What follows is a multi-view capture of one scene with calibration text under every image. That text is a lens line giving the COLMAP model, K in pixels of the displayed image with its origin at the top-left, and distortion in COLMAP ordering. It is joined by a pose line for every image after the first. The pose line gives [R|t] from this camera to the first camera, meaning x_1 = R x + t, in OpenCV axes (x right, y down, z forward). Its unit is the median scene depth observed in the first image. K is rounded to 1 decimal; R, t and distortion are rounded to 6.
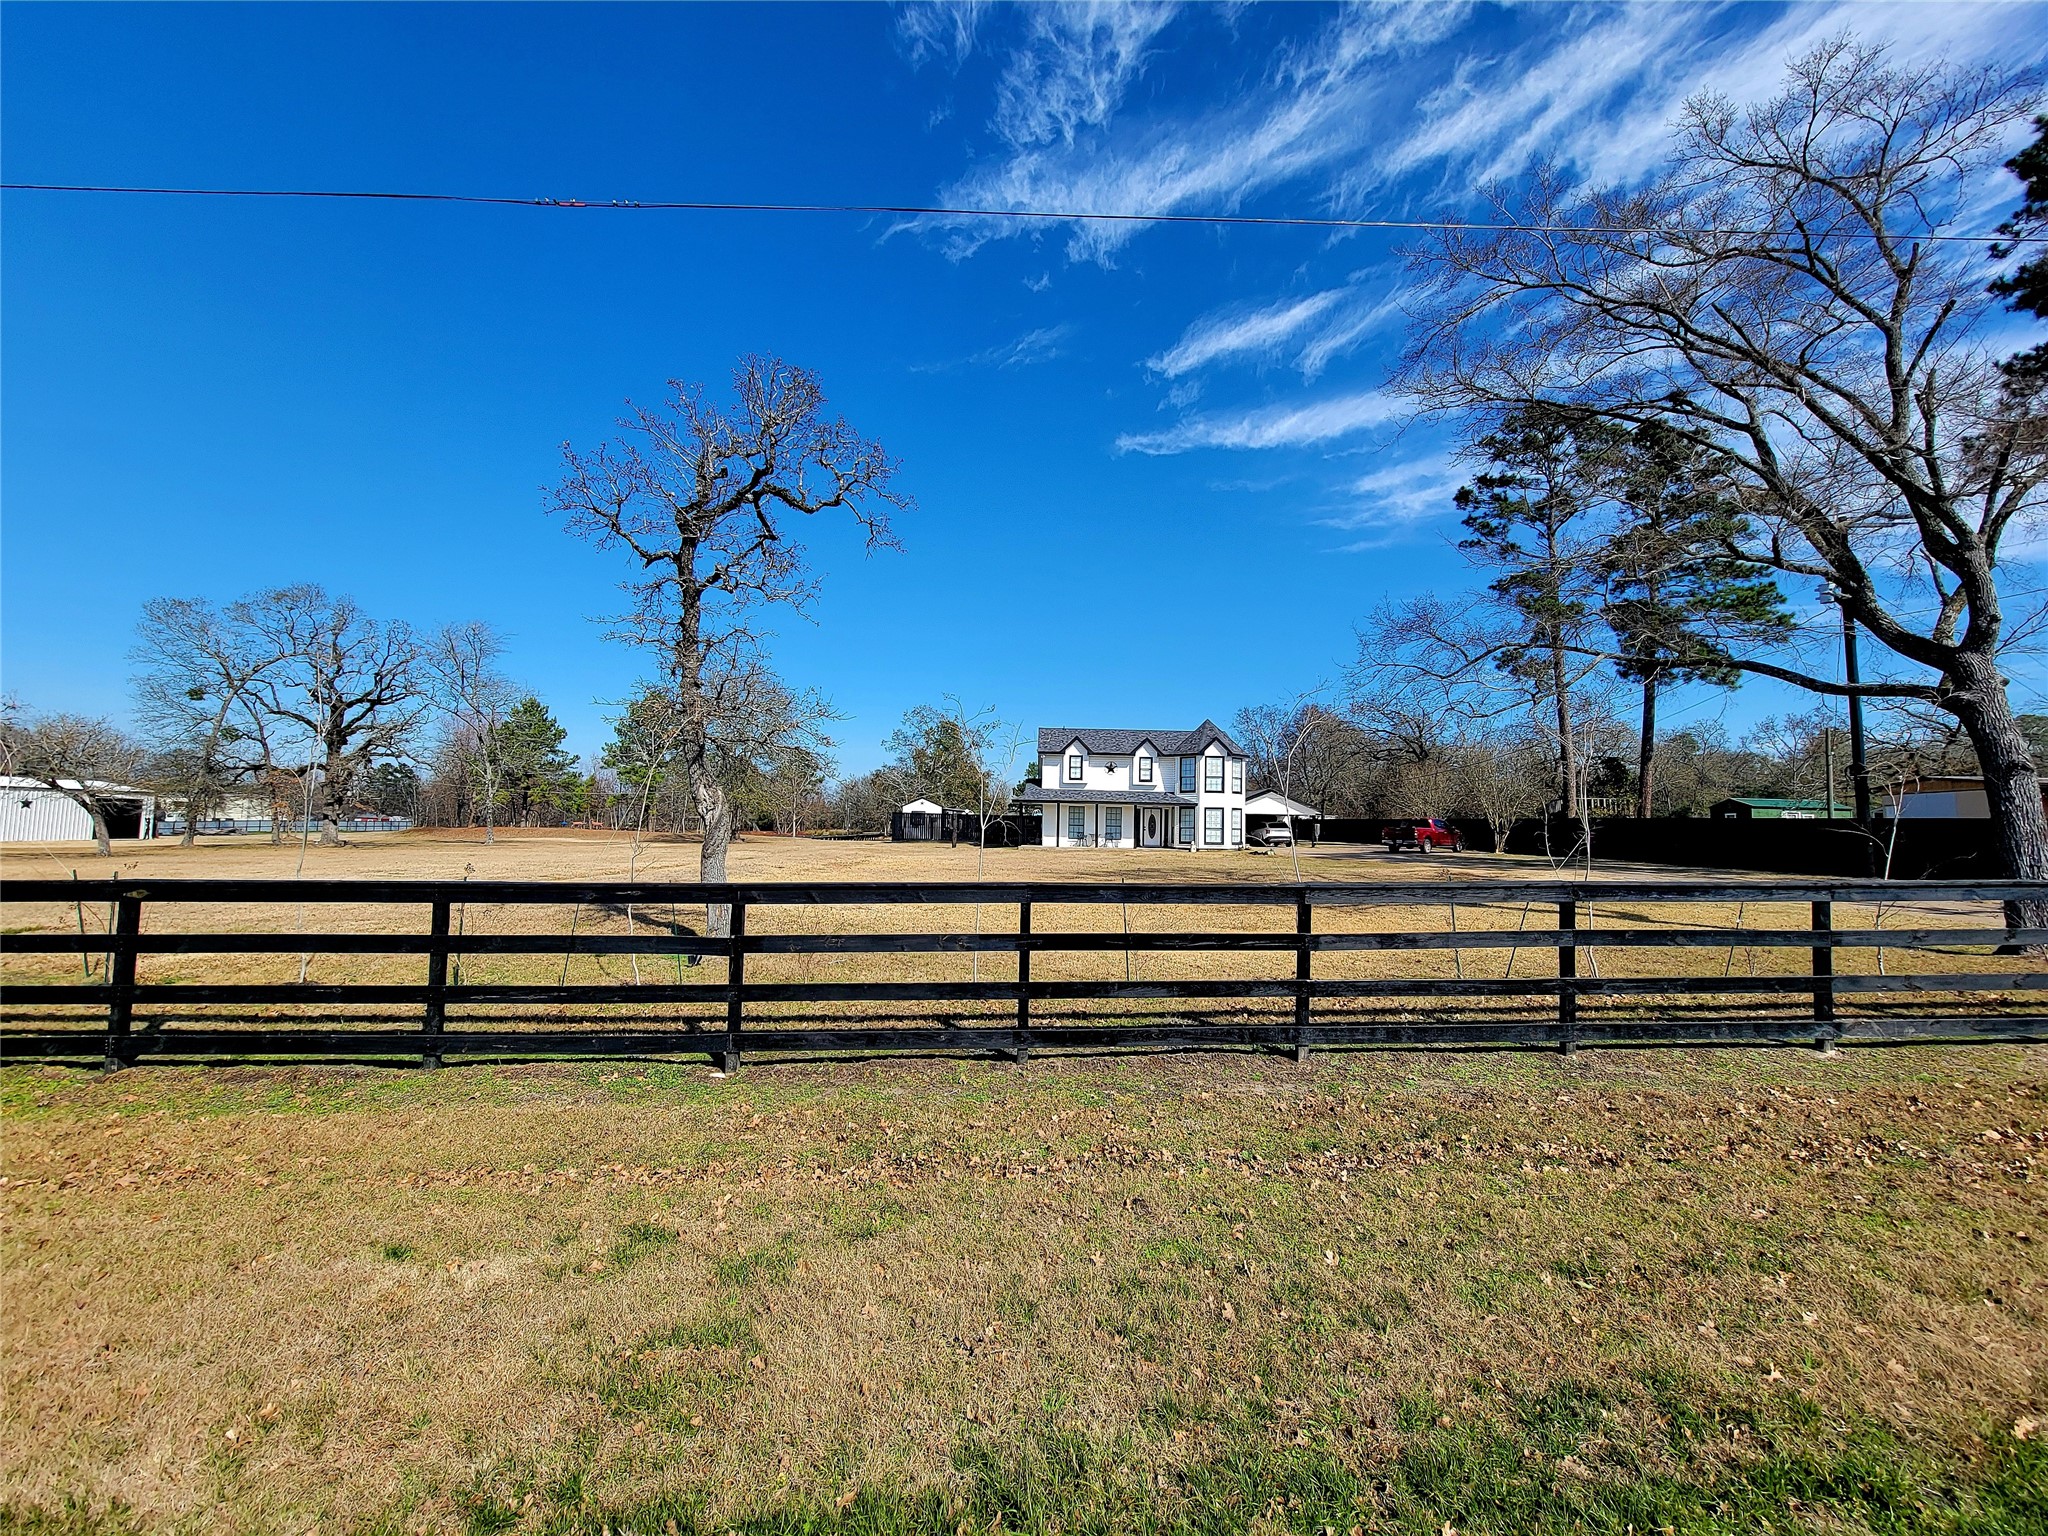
lens RADIAL K [[840.2, 0, 1027.8], [0, 840.2, 753.5], [0, 0, 1]] dist [0.001745, 0.000547]
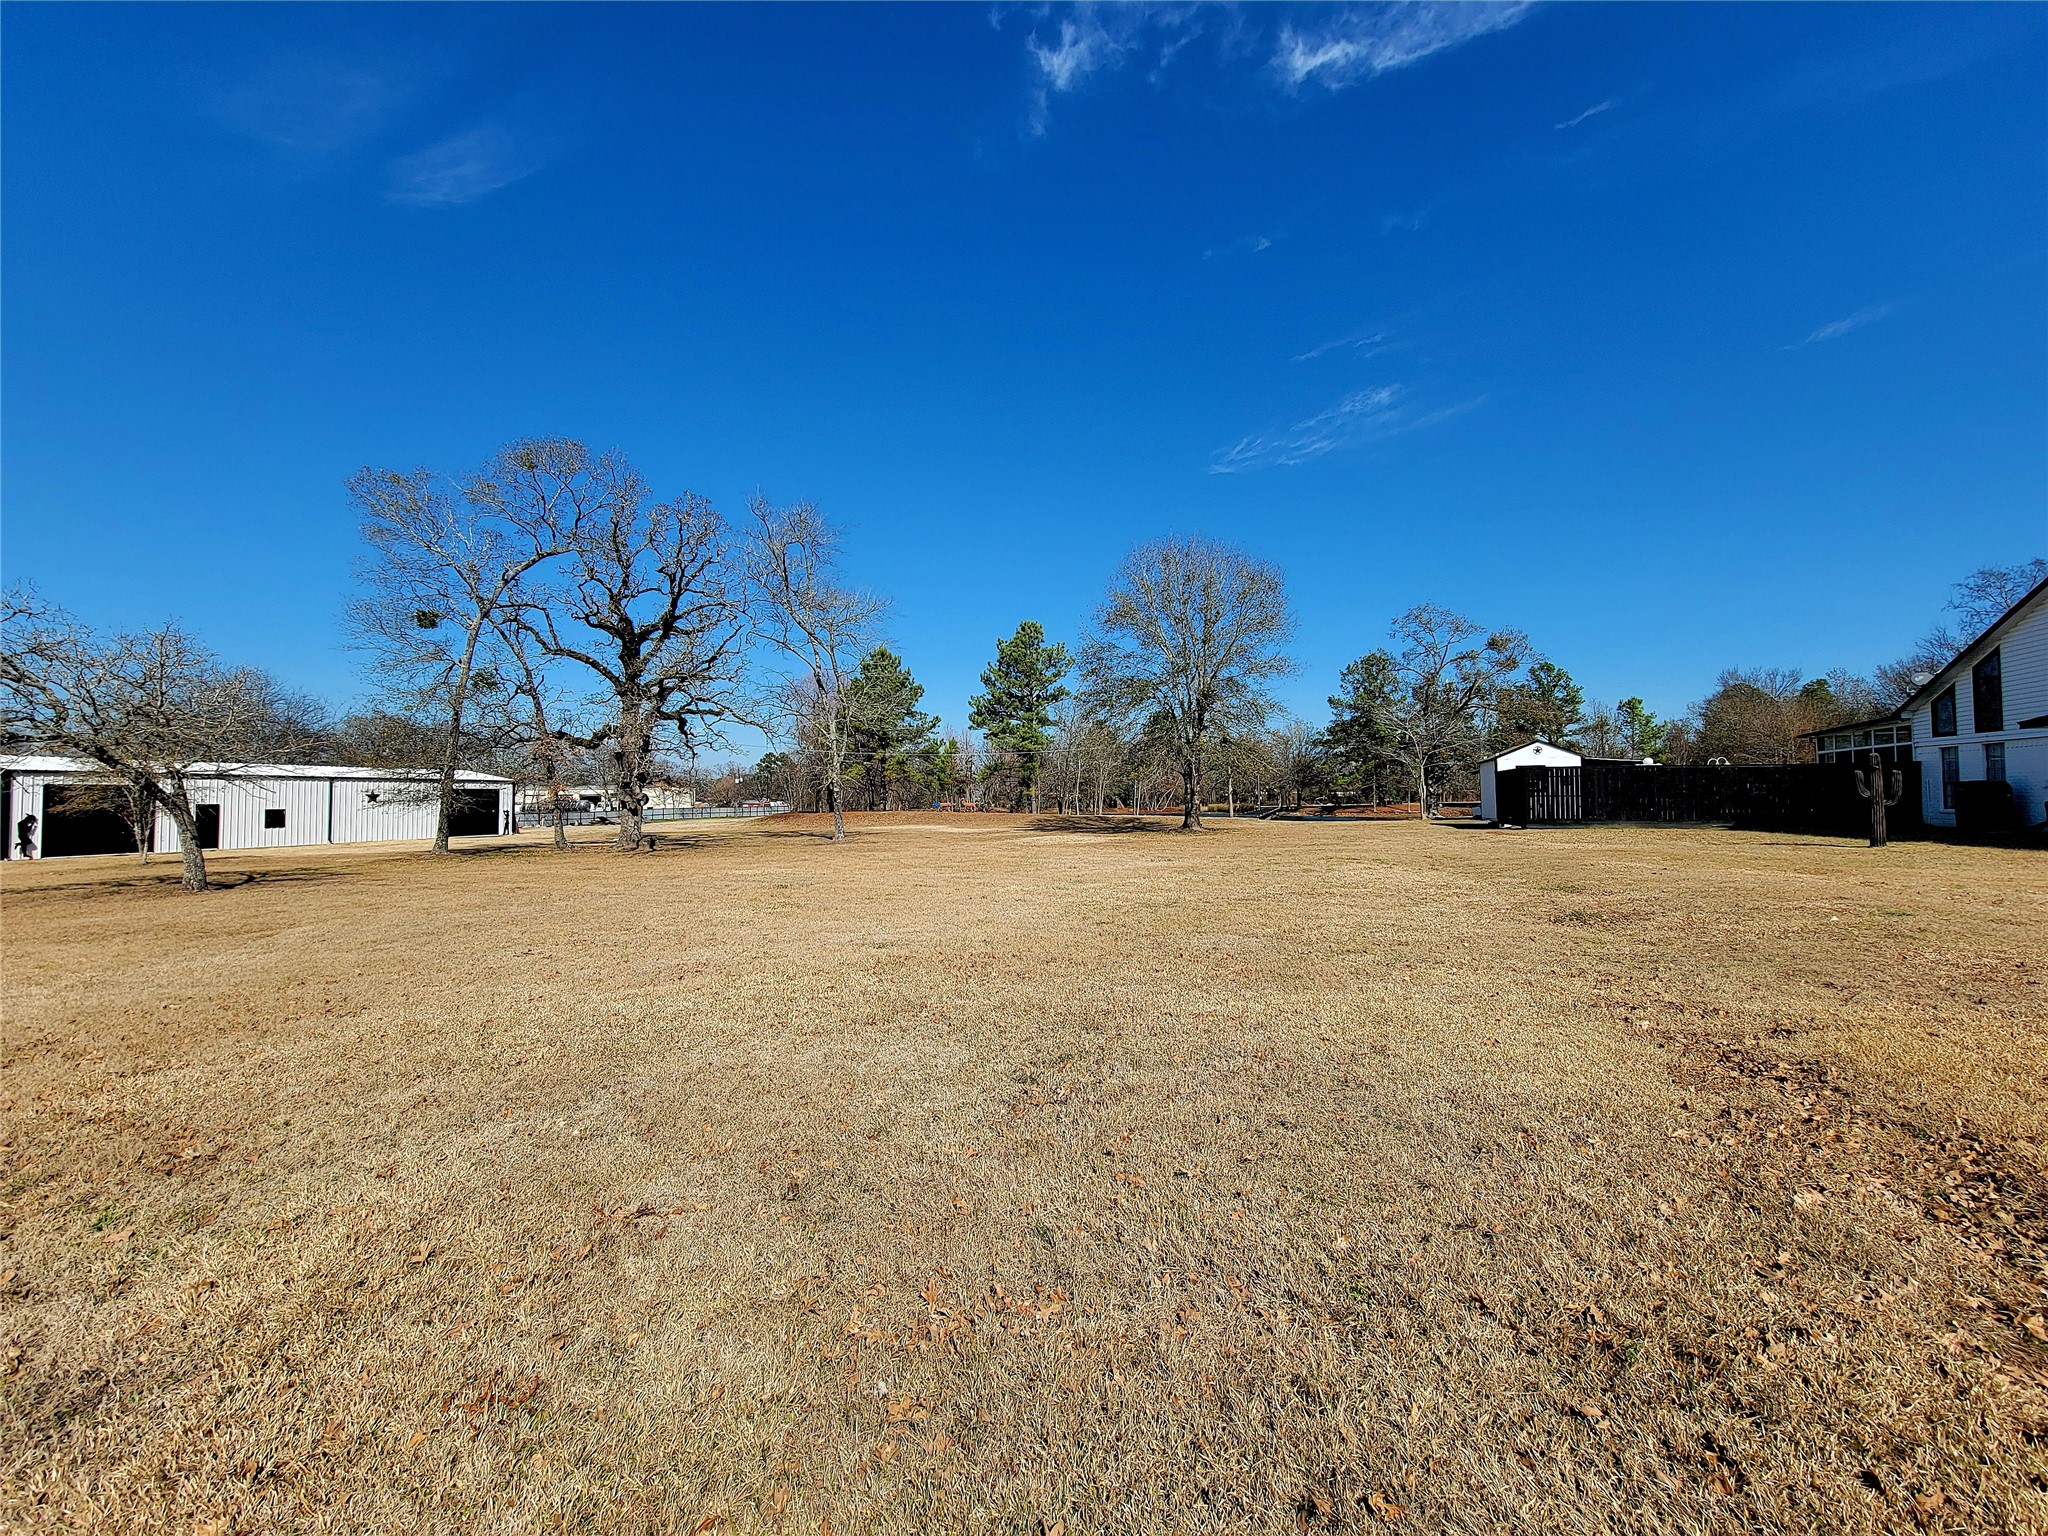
lens RADIAL K [[842.6, 0, 1036.4], [0, 842.6, 773.2], [0, 0, 1]] dist [-0.000454, 0.000012]
pose [[0.936321, -0.038083, -0.349074, -0.230011], [0.057733, 0.997269, 0.046058, 0.030192], [0.346366, -0.063278, 0.935963, 0.381372]]
